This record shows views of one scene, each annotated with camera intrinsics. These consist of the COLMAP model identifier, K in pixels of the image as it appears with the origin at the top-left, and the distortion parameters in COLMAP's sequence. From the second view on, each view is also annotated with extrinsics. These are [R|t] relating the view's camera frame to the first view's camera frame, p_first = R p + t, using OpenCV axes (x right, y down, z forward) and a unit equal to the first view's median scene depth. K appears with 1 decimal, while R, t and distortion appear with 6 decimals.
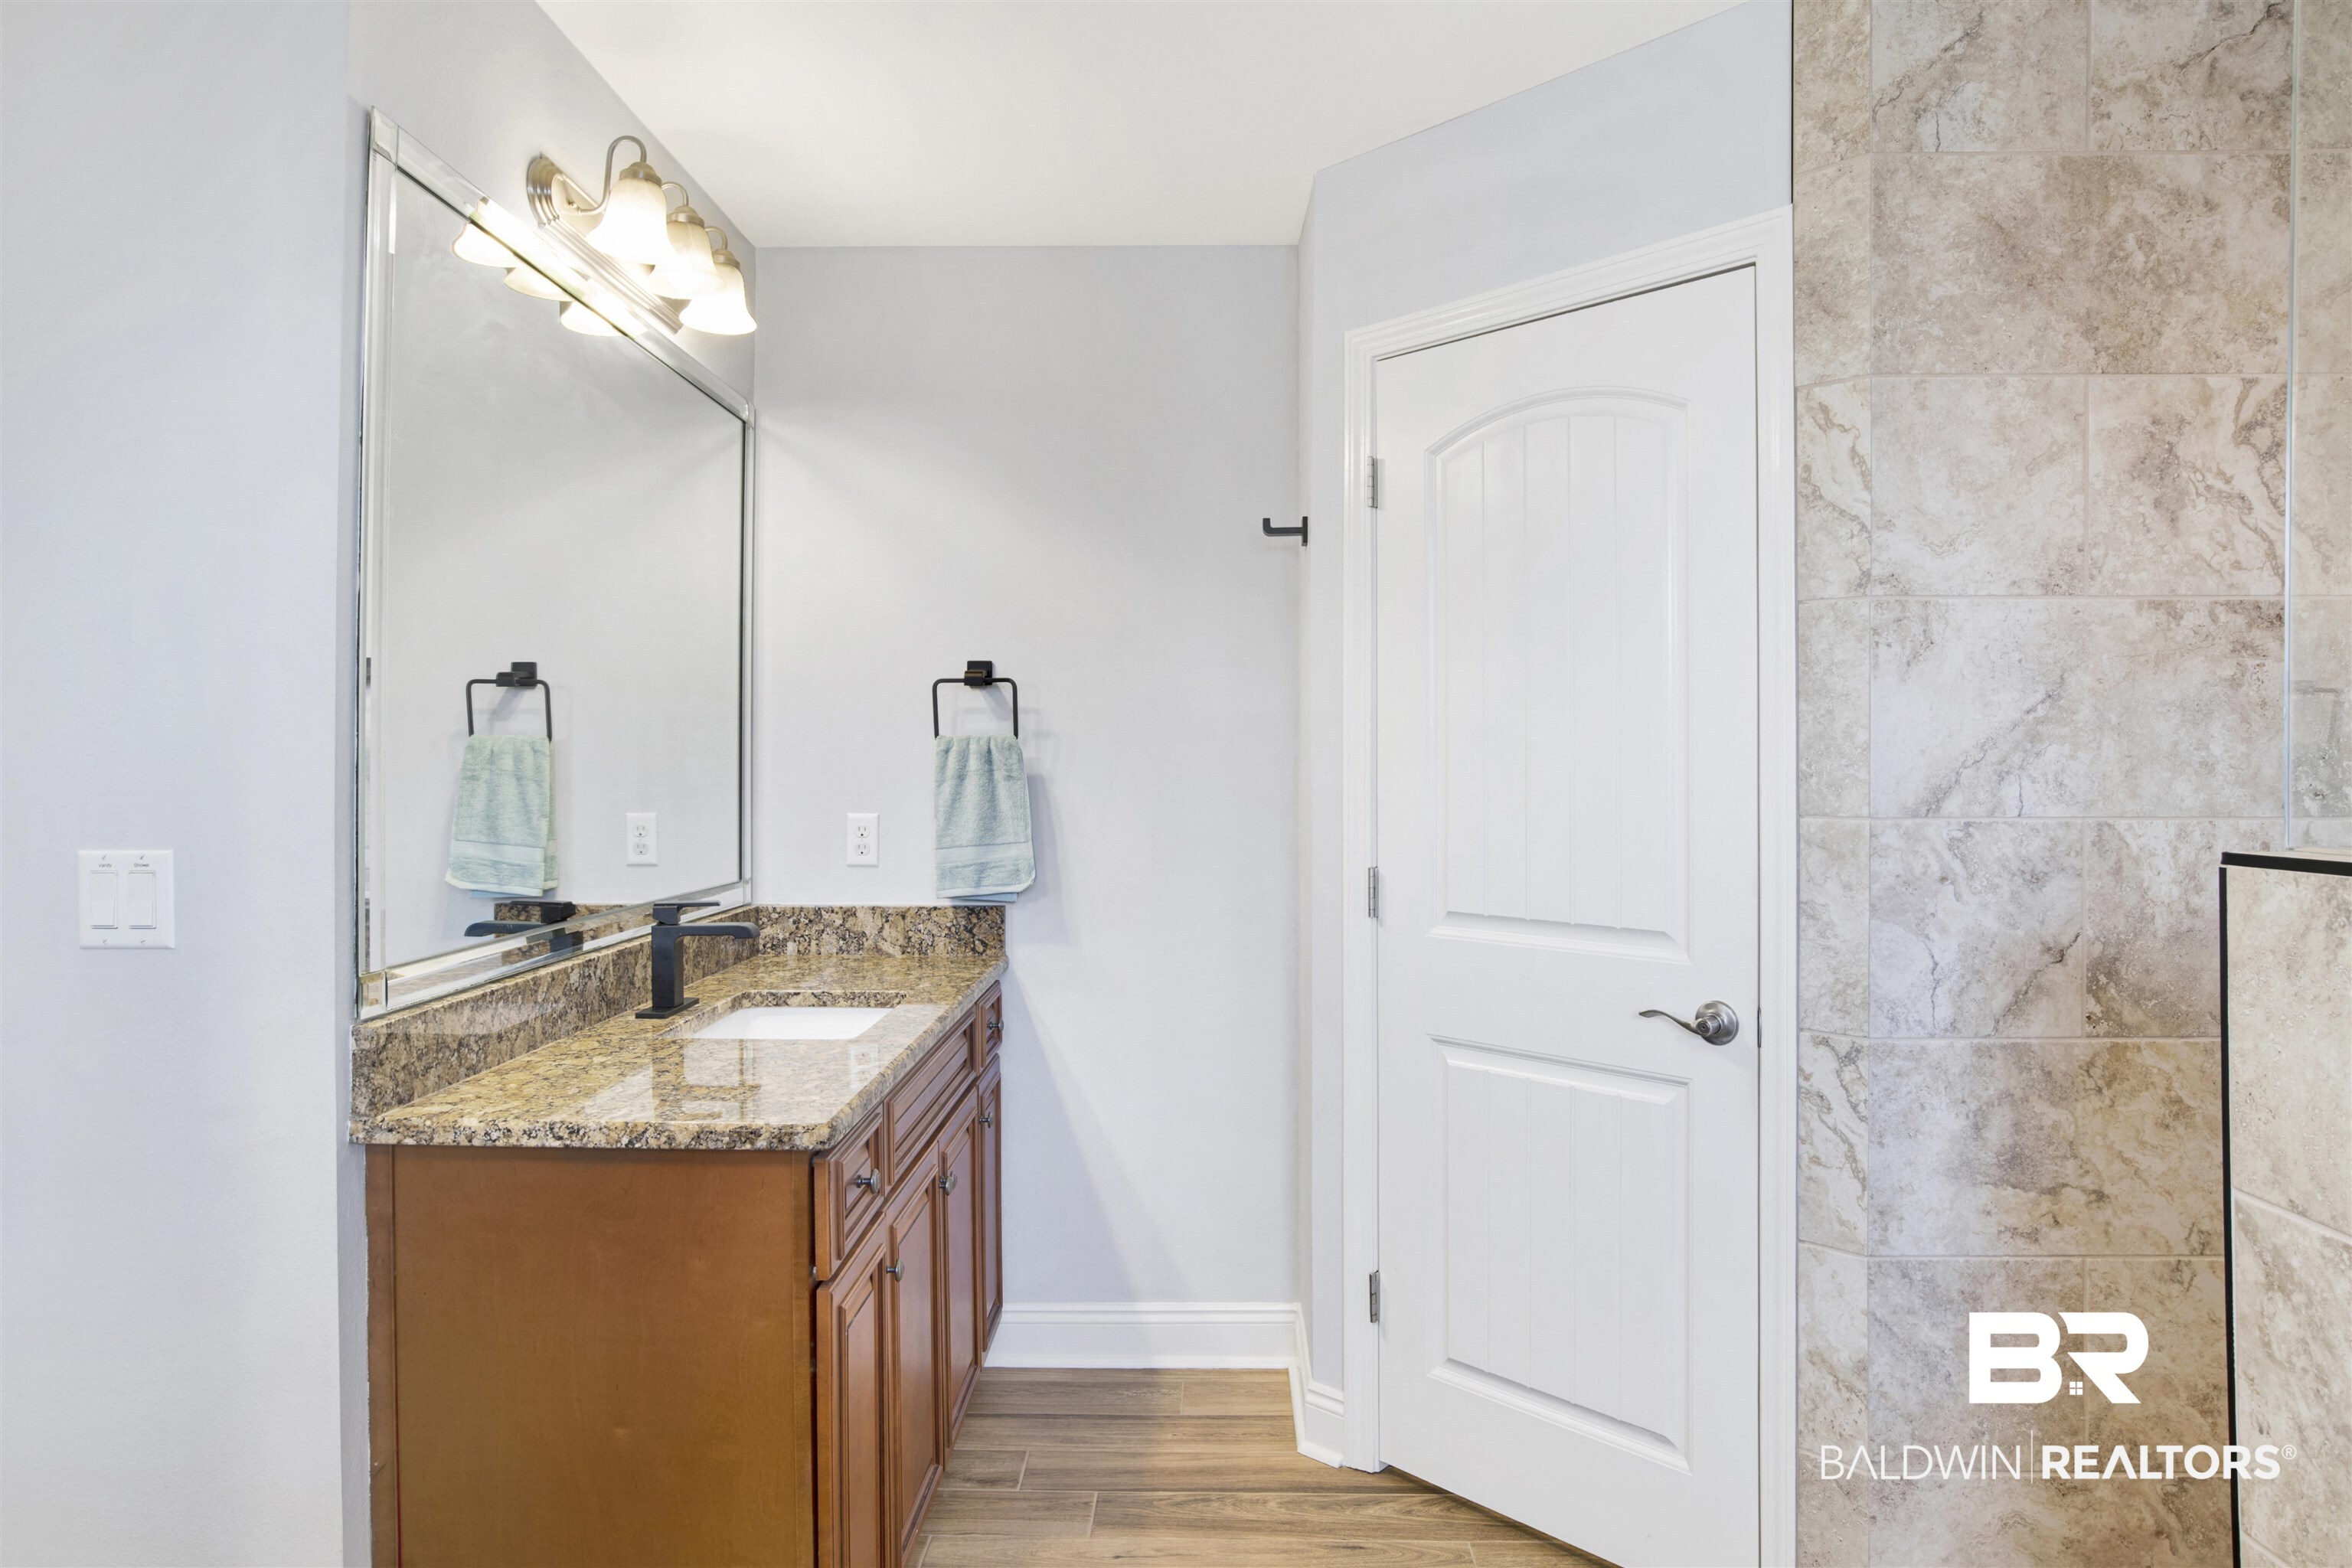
lens RADIAL K [[1404.0, 0, 1175.5], [0, 1404.0, 749.3], [0, 0, 1]] dist [-0.054920, 0.025221]
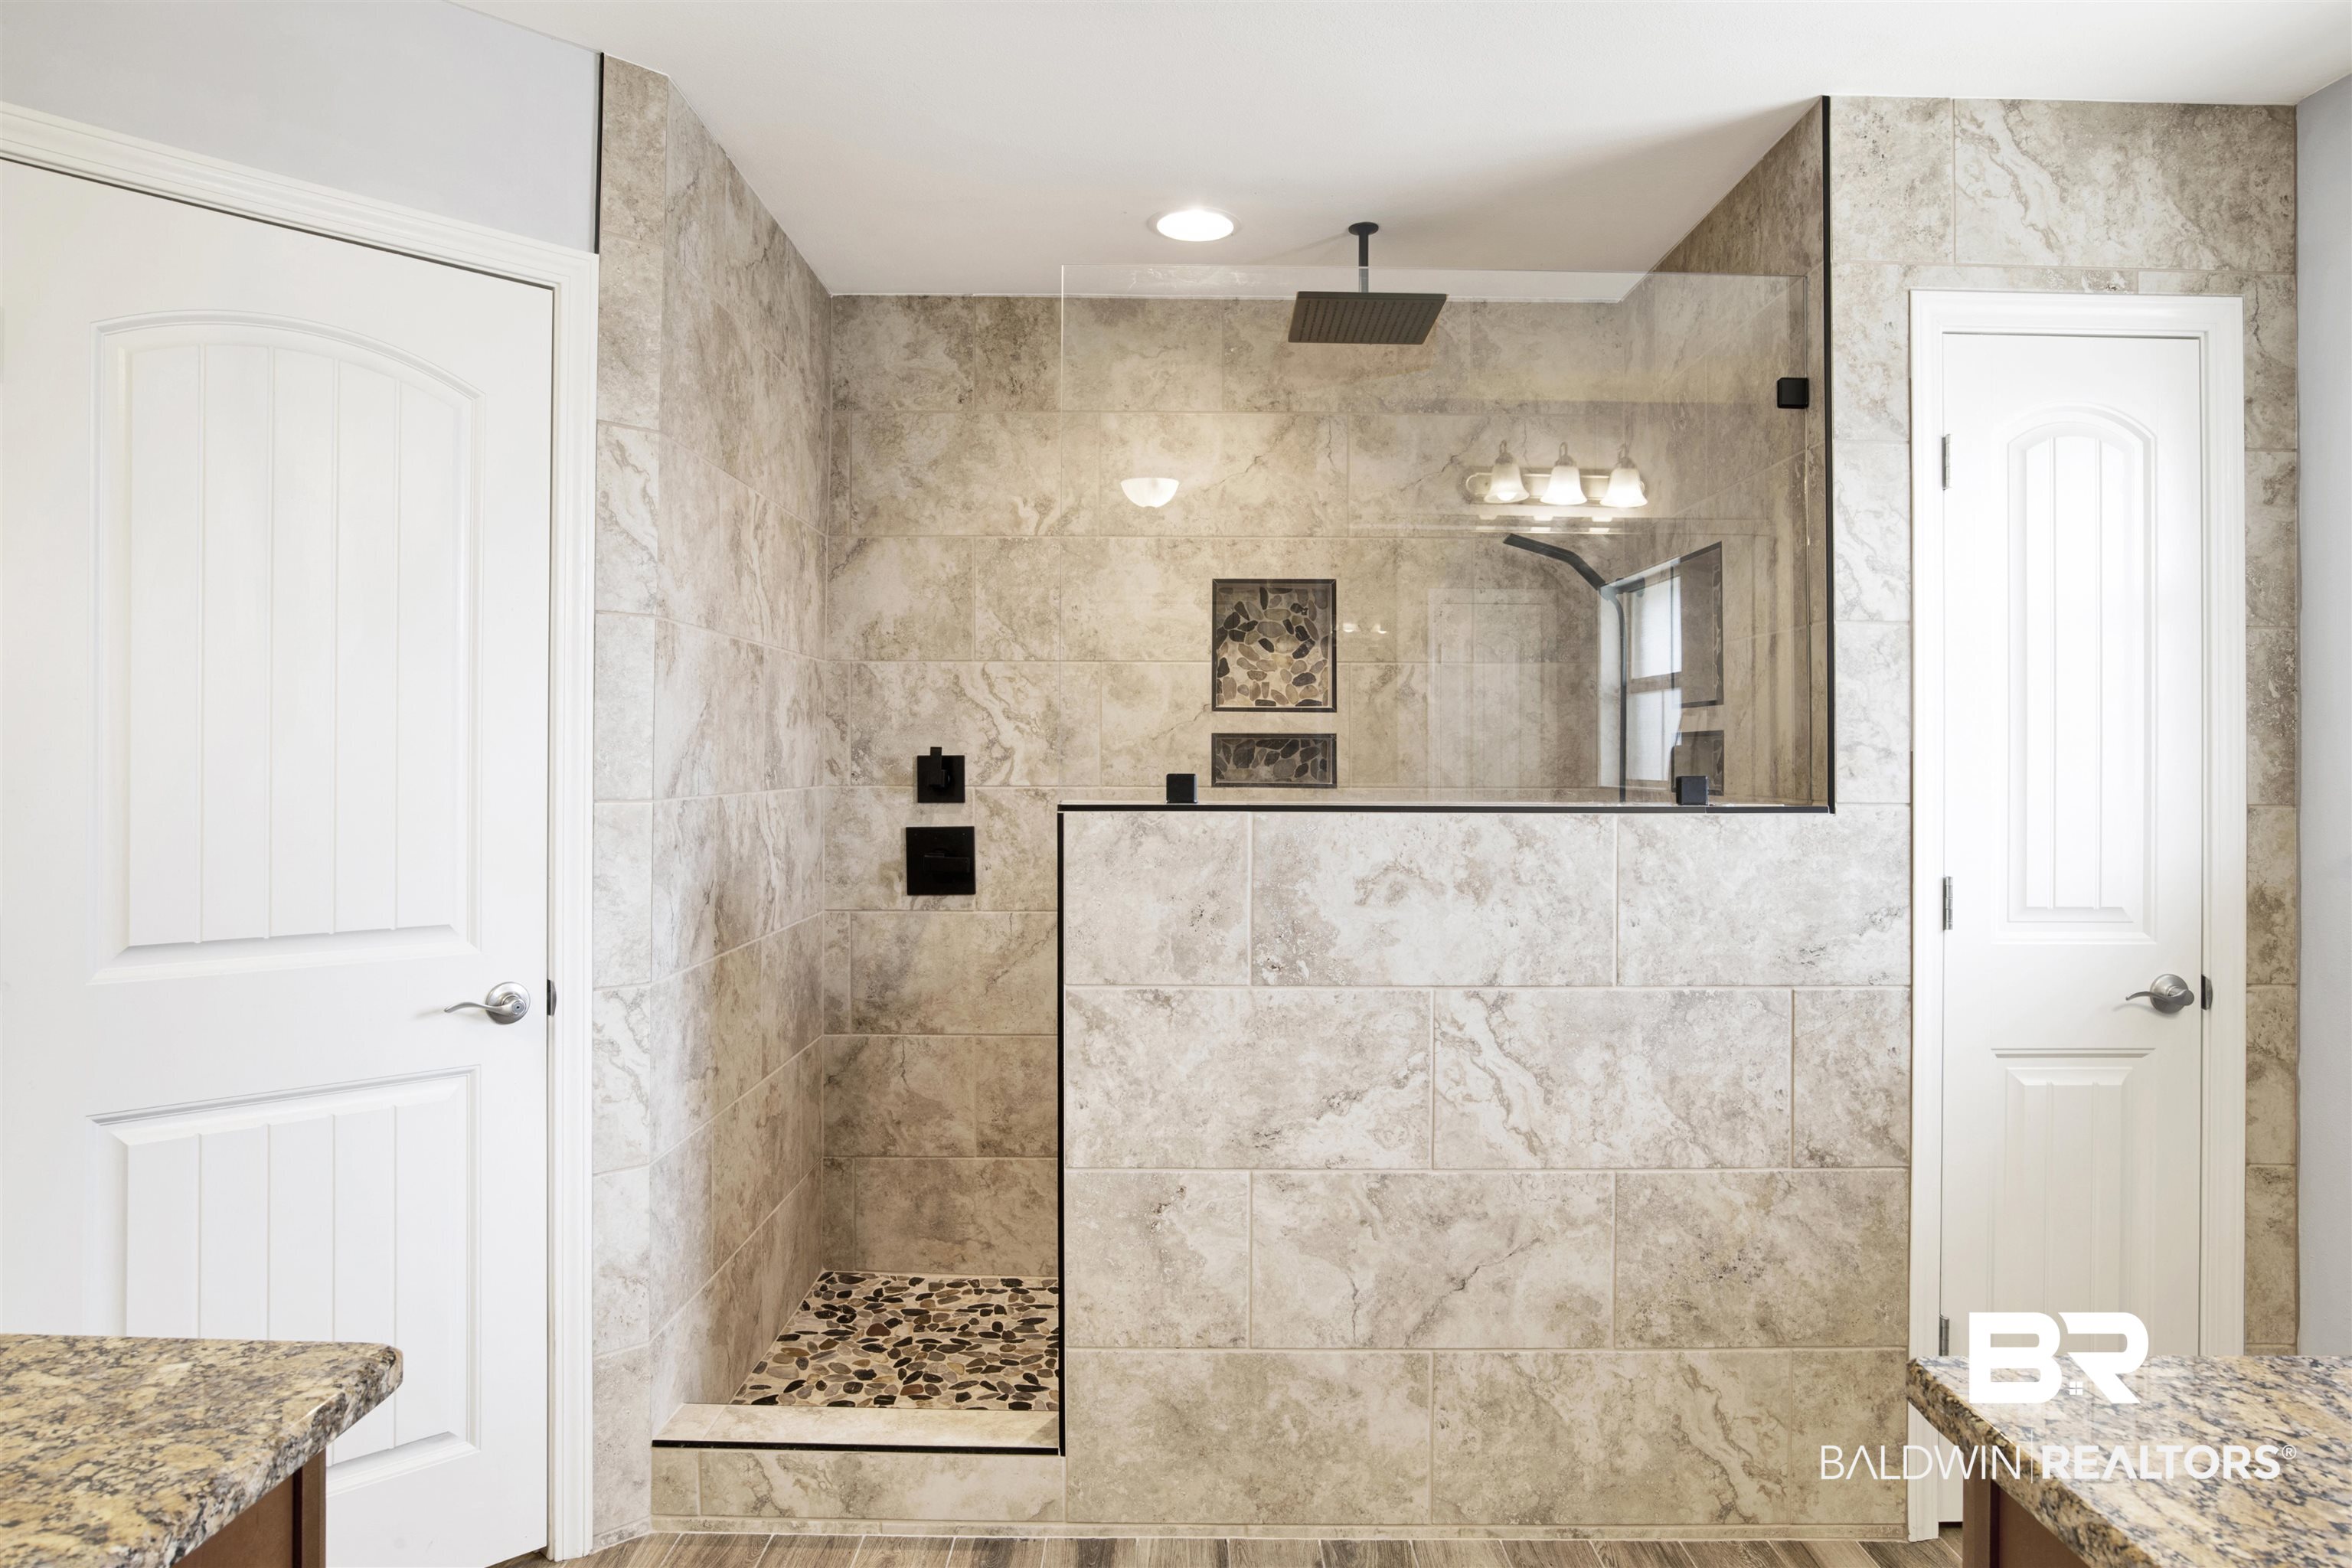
lens RADIAL K [[1439.2, 0, 1176.0], [0, 1439.2, 784.0], [0, 0, 1]] dist [-0.081935, 0.078879]
pose [[-0.030564, -0.014942, 0.999421, -0.736401], [-0.013613, 0.999802, 0.014532, 0.011284], [-0.999440, -0.013161, -0.030761, 0.574252]]
